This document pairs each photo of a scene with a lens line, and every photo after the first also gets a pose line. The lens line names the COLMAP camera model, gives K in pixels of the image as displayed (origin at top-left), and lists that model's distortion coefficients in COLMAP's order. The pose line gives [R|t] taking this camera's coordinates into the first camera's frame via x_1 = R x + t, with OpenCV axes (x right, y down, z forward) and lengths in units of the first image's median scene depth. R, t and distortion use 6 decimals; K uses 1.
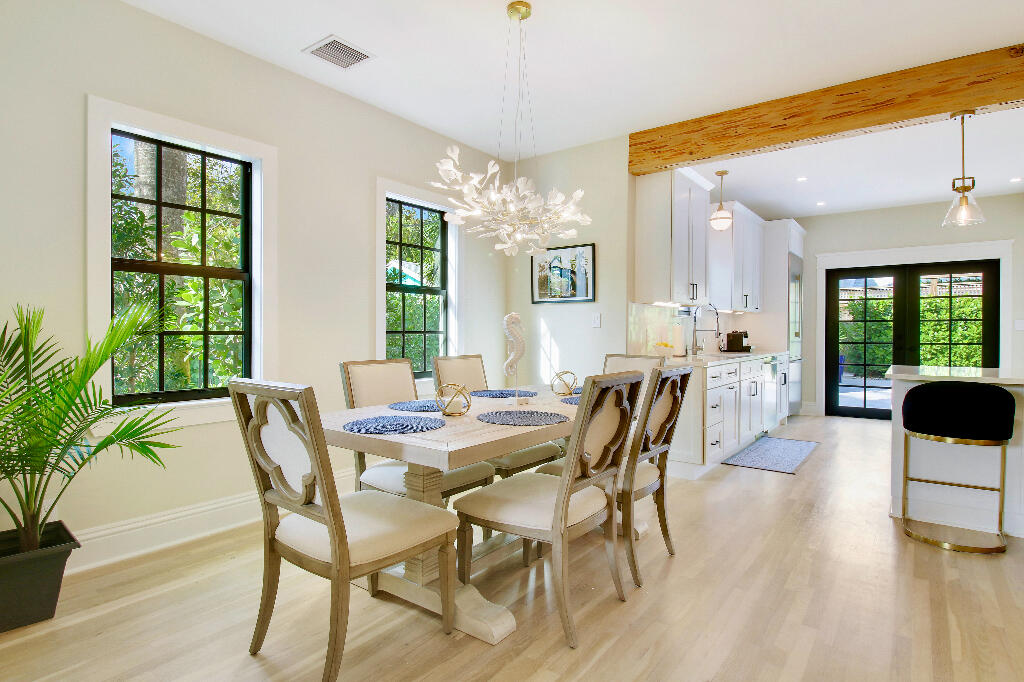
lens RADIAL K [[556.0, 0, 511.9], [0, 556.0, 337.5], [0, 0, 1]] dist [-0.001452, -0.001314]
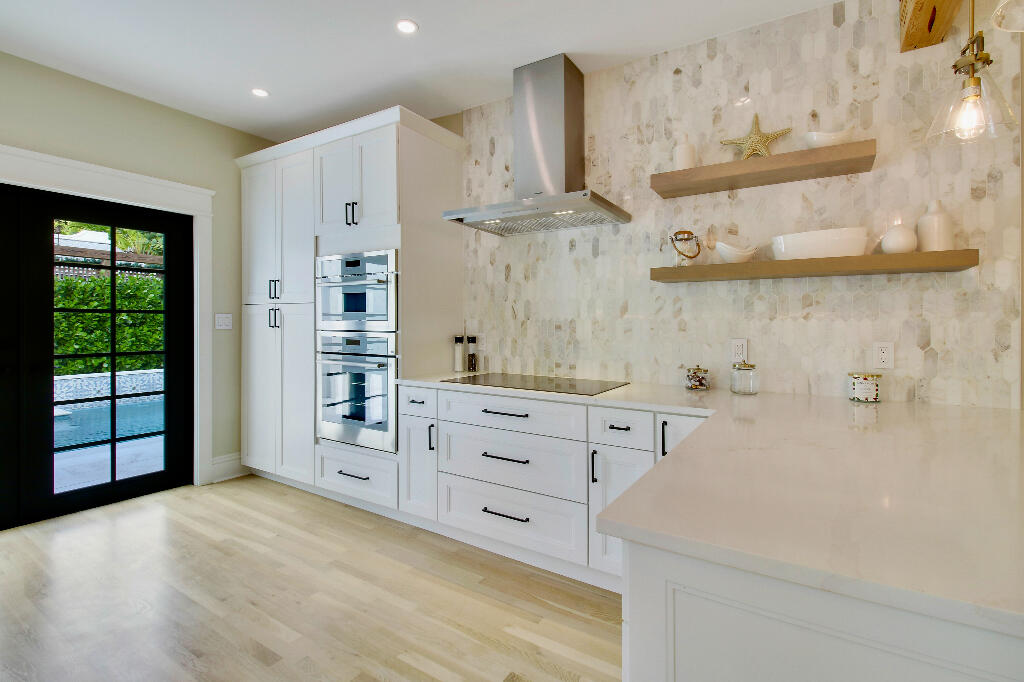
lens RADIAL K [[487.5, 0, 512.2], [0, 487.5, 327.9], [0, 0, 1]] dist [-0.001880, -0.000486]
pose [[-0.059946, -0.010252, 0.998149, 0.437663], [-0.001560, 0.999947, 0.010177, -0.030071], [-0.998200, -0.000947, -0.059959, 0.977977]]
